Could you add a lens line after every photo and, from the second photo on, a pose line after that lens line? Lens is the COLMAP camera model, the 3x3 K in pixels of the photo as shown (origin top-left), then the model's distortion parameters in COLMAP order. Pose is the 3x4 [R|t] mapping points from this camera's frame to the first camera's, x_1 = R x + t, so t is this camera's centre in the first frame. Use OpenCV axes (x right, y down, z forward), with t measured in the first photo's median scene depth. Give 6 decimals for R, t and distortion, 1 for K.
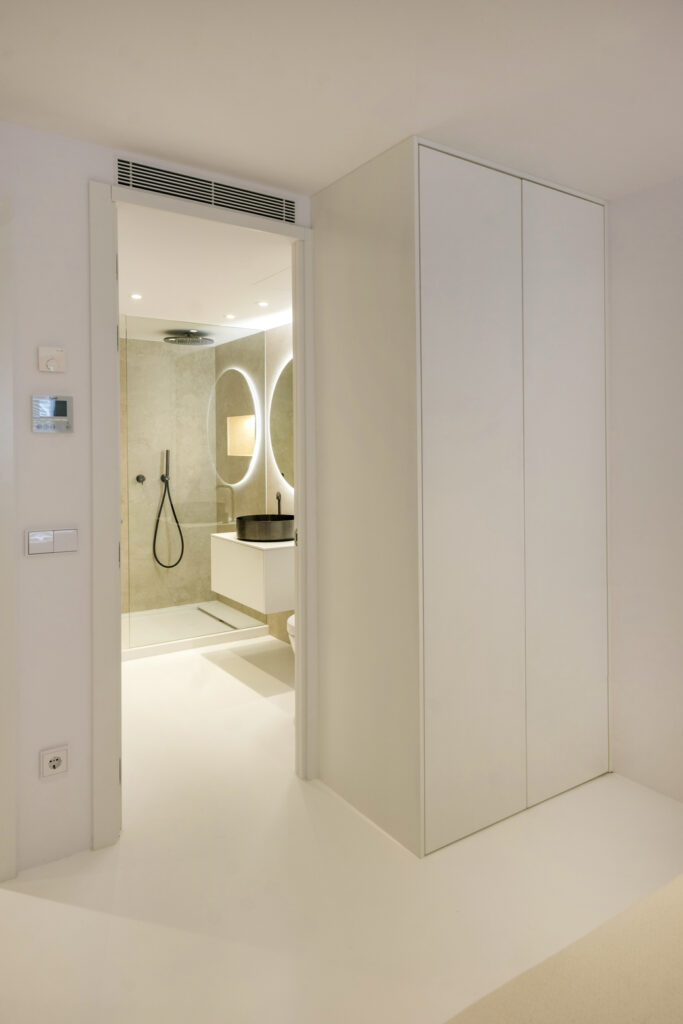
lens RADIAL K [[648.9, 0, 349.6], [0, 648.9, 515.0], [0, 0, 1]] dist [0.009930, -0.006249]
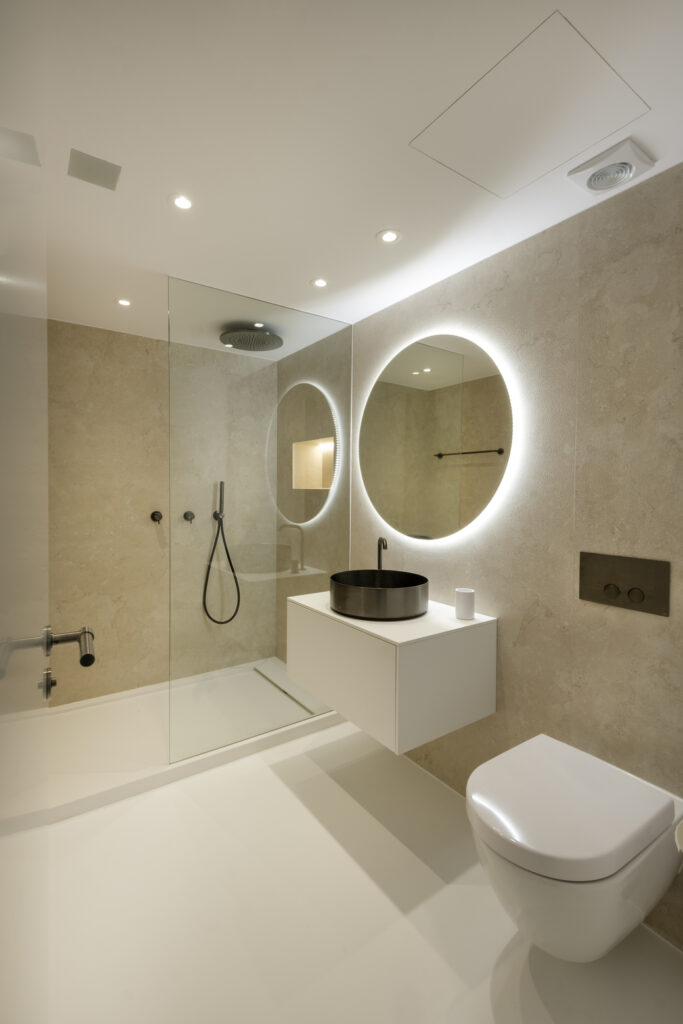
lens RADIAL K [[453.1, 0, 336.0], [0, 453.1, 532.1], [0, 0, 1]] dist [0.028483, -0.000066]
pose [[0.999963, 0.008443, -0.001605, -0.133388], [-0.008453, 0.999943, -0.006474, -0.033174], [0.001551, 0.006487, 0.999978, 0.422905]]
